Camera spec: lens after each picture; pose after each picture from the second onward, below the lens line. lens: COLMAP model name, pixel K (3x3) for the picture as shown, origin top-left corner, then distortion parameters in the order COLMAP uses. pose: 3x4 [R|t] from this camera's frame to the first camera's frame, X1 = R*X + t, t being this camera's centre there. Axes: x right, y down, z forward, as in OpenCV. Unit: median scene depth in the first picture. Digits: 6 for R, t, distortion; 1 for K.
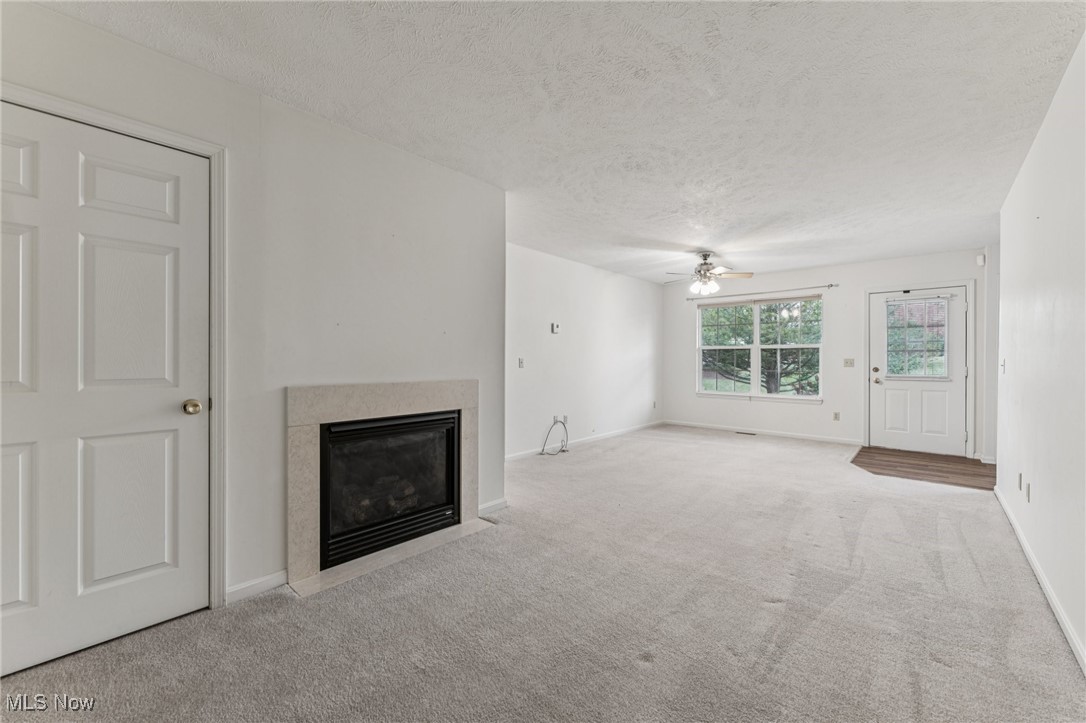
lens RADIAL K [[436.2, 0, 538.3], [0, 436.2, 363.1], [0, 0, 1]] dist [-0.001938, 0.000289]
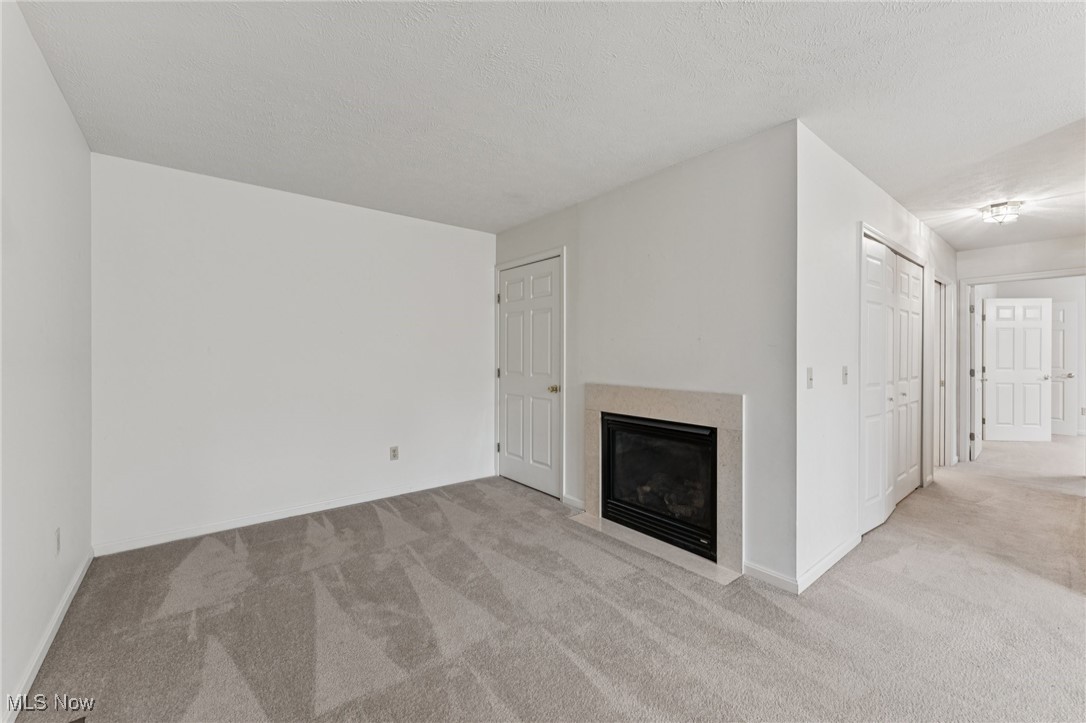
lens RADIAL K [[436.2, 0, 540.0], [0, 436.2, 350.3], [0, 0, 1]] dist [-0.001938, 0.000289]
pose [[-0.148175, -0.013525, -0.988869, 0.329346], [-0.017098, 0.999792, -0.011112, -0.013849], [0.988813, 0.015261, -0.148376, 0.358721]]
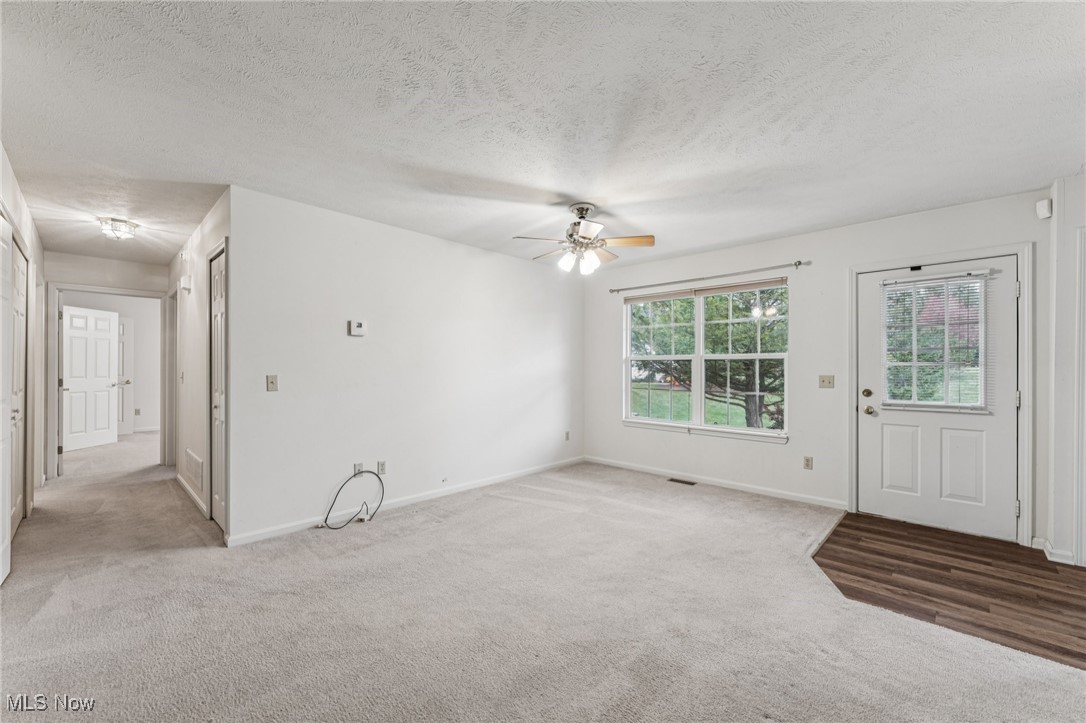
lens RADIAL K [[436.2, 0, 540.3], [0, 436.2, 371.5], [0, 0, 1]] dist [-0.001938, 0.000289]
pose [[0.999373, 0.001100, -0.035385, 0.325161], [-0.001196, 0.999996, -0.002669, -0.013833], [0.035381, 0.002710, 0.999370, 0.353365]]
